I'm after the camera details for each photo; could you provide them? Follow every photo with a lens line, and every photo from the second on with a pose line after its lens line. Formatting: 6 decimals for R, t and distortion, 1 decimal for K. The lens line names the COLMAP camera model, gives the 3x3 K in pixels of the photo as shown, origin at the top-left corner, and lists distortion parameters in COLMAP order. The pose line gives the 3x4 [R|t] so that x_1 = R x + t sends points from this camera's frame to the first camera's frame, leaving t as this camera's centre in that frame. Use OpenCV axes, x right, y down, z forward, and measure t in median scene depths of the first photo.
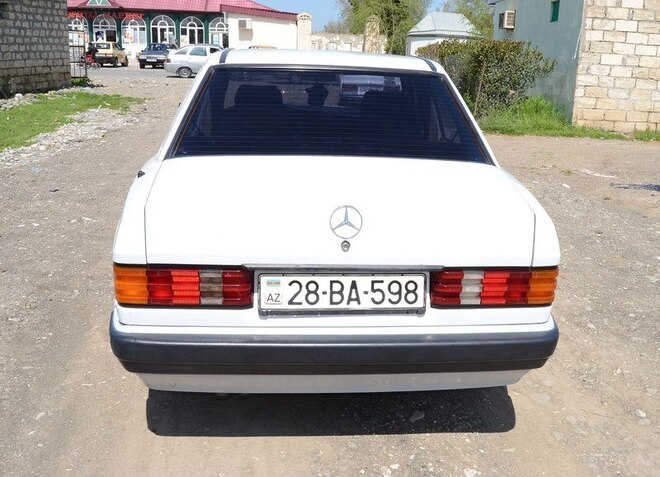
lens RADIAL K [[645.3, 0, 330.0], [0, 645.3, 238.5], [0, 0, 1]] dist [-0.095824, 0.032273]
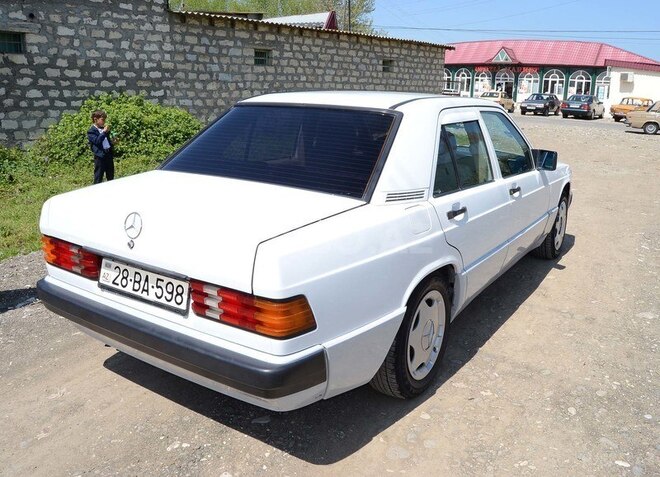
lens RADIAL K [[553.6, 0, 339.9], [0, 553.6, 230.3], [0, 0, 1]] dist [-0.074460, 0.000175]
pose [[0.801112, 0.135487, -0.582978, 0.574705], [-0.166714, 0.986005, 0.000059, -0.049808], [0.574827, 0.097143, 0.812488, 0.217840]]
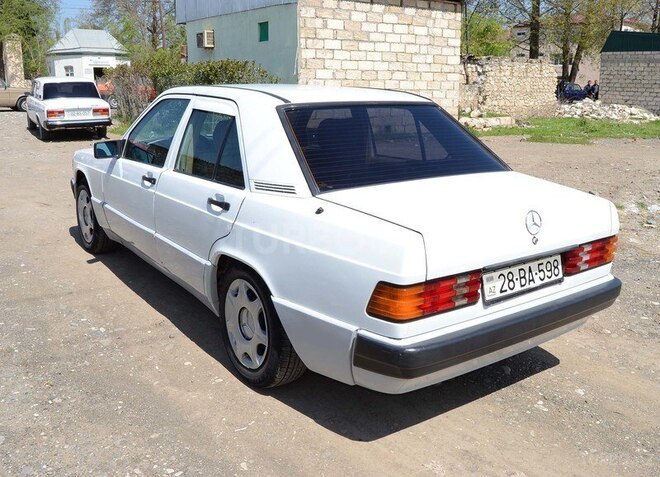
lens RADIAL K [[645.3, 0, 330.0], [0, 645.3, 238.5], [0, 0, 1]] dist [-0.095824, 0.032273]
pose [[0.850278, -0.149406, 0.504684, -0.601096], [0.159652, 0.986901, 0.023182, -0.054403], [-0.501536, 0.060862, 0.862993, 0.038671]]
